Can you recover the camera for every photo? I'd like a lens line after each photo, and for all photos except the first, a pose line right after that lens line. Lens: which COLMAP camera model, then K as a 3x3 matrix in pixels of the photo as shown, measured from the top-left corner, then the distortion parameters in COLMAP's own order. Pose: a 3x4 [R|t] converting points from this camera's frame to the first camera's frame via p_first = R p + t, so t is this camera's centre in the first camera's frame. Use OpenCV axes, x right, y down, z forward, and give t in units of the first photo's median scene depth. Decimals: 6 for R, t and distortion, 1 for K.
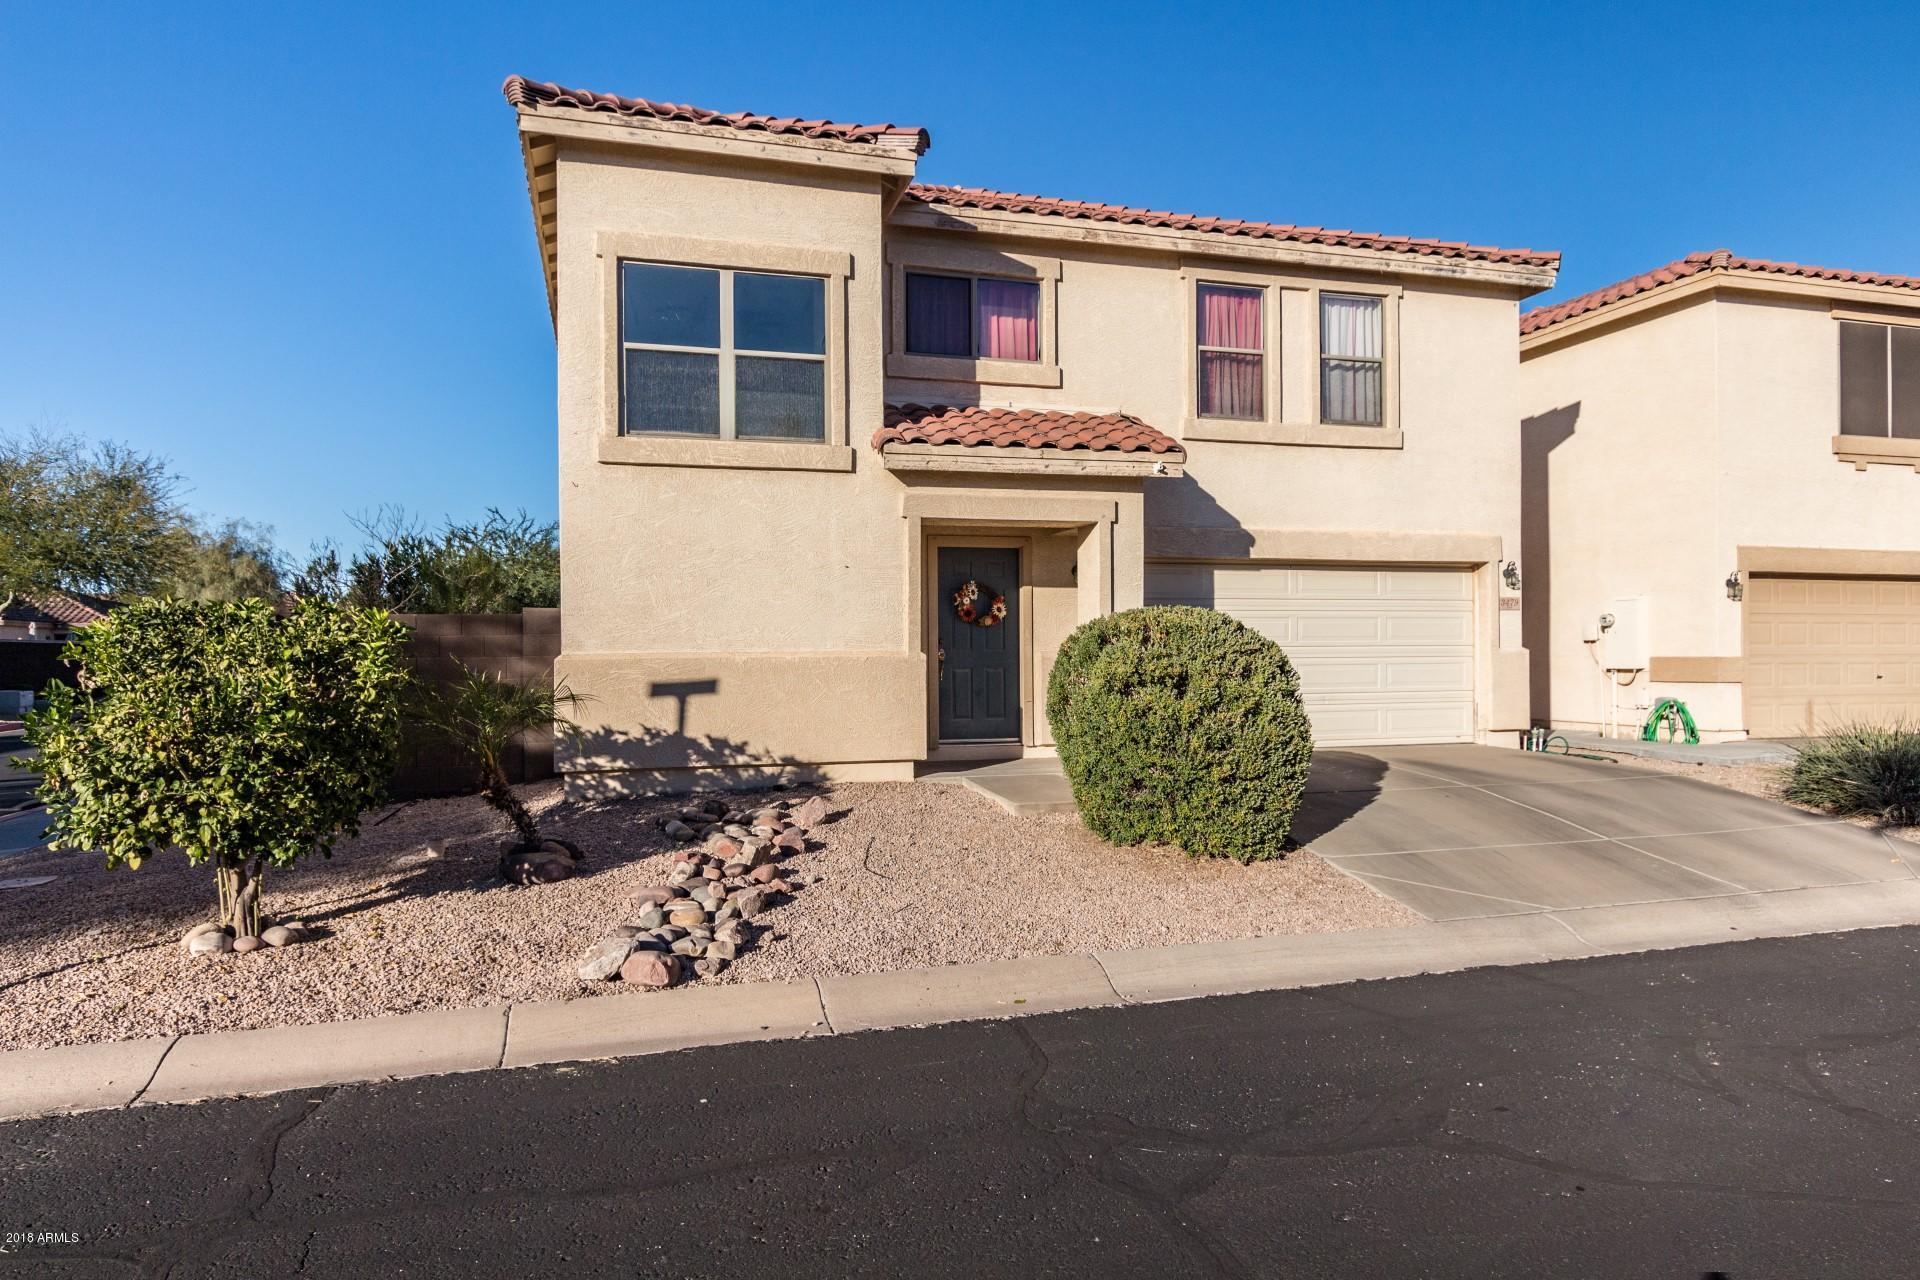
lens RADIAL K [[1208.9, 0, 959.6], [0, 1208.9, 620.2], [0, 0, 1]] dist [-0.002291, 0.000949]
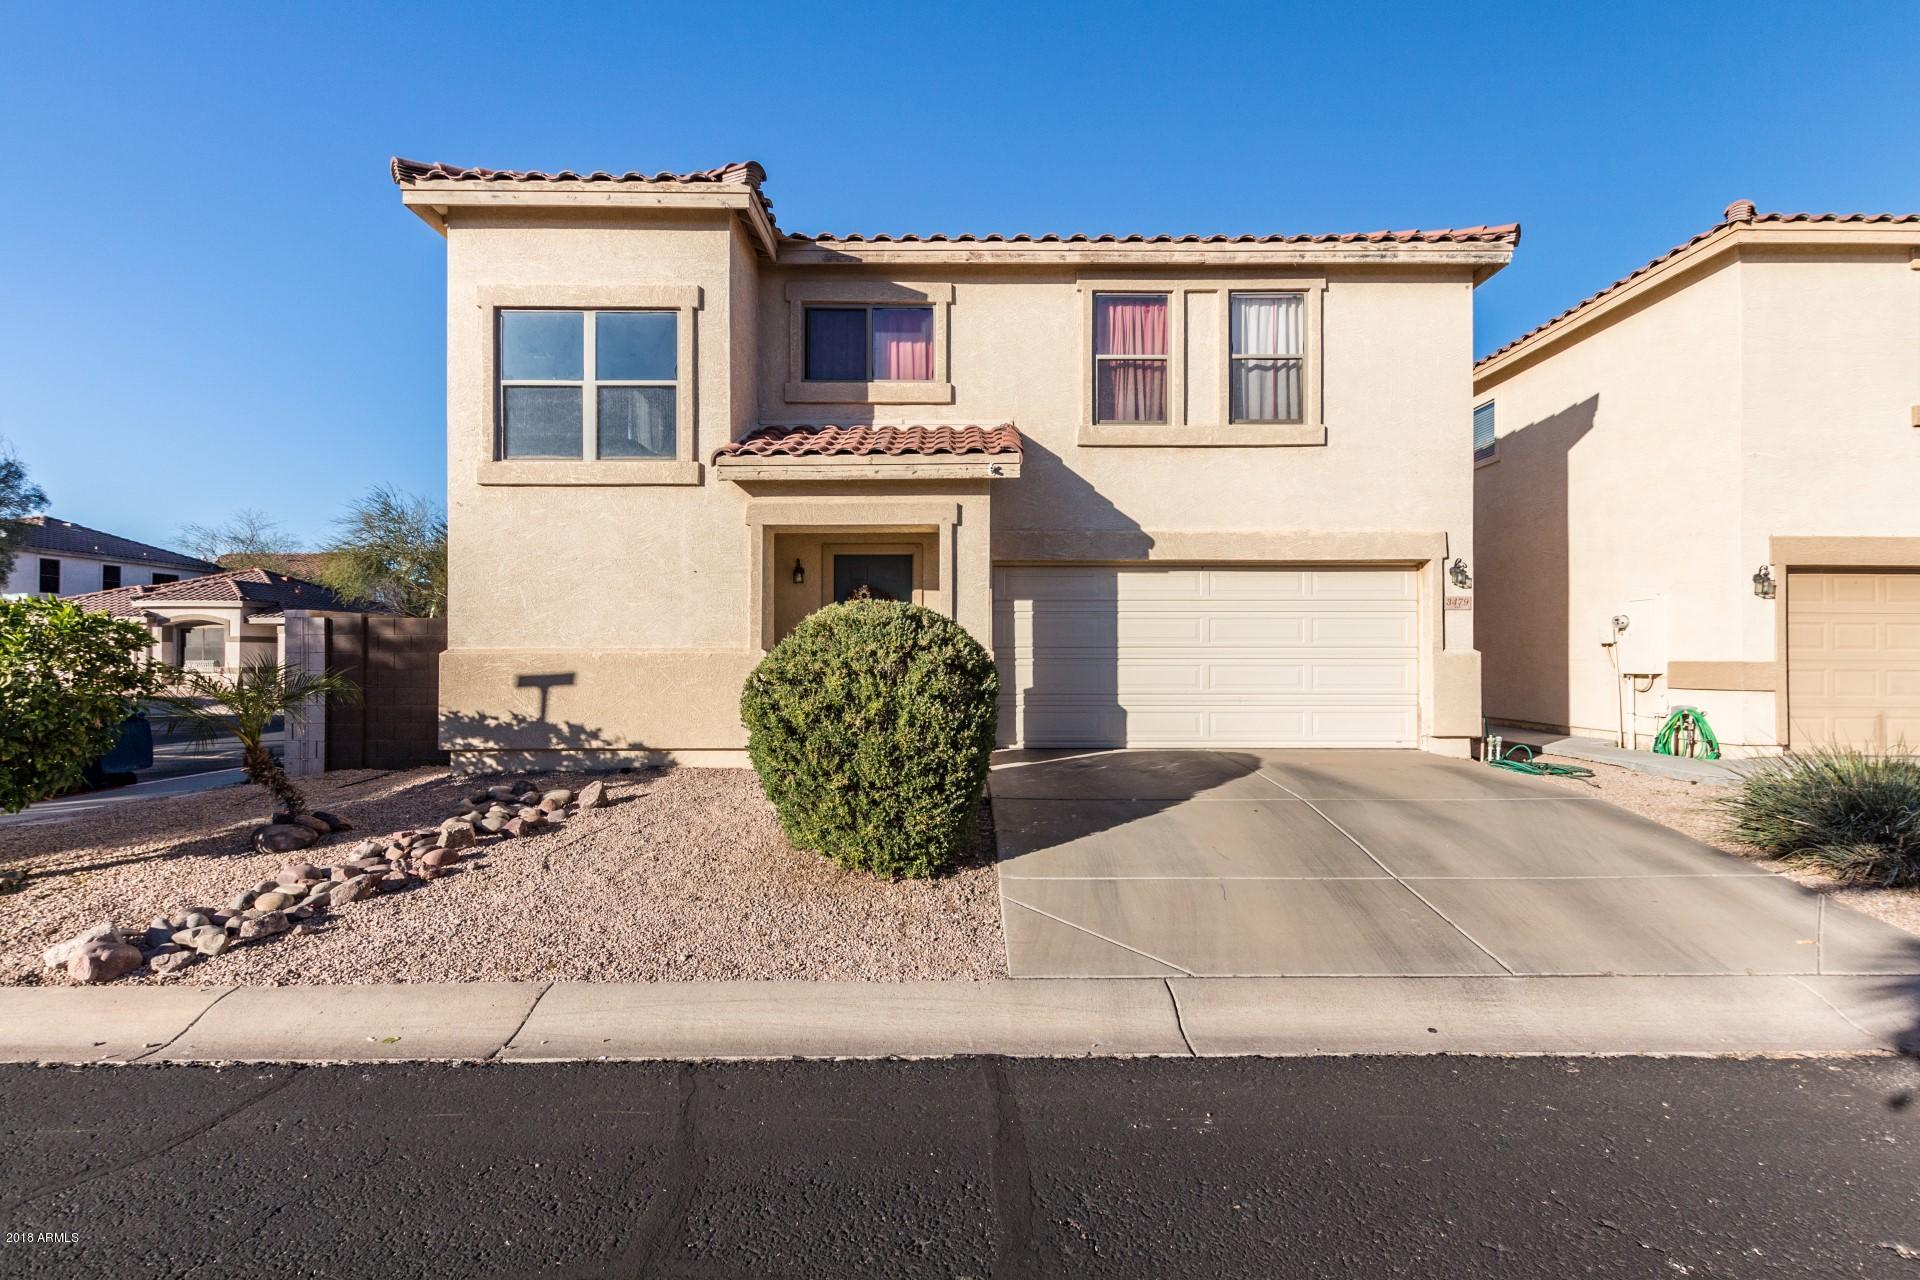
lens RADIAL K [[897.3, 0, 952.3], [0, 897.3, 631.7], [0, 0, 1]] dist [0.004367, 0.000000]
pose [[0.959658, -0.001462, -0.281165, 0.312639], [0.001225, 0.999999, -0.001016, 0.010077], [0.281167, 0.000631, 0.959659, 0.244508]]
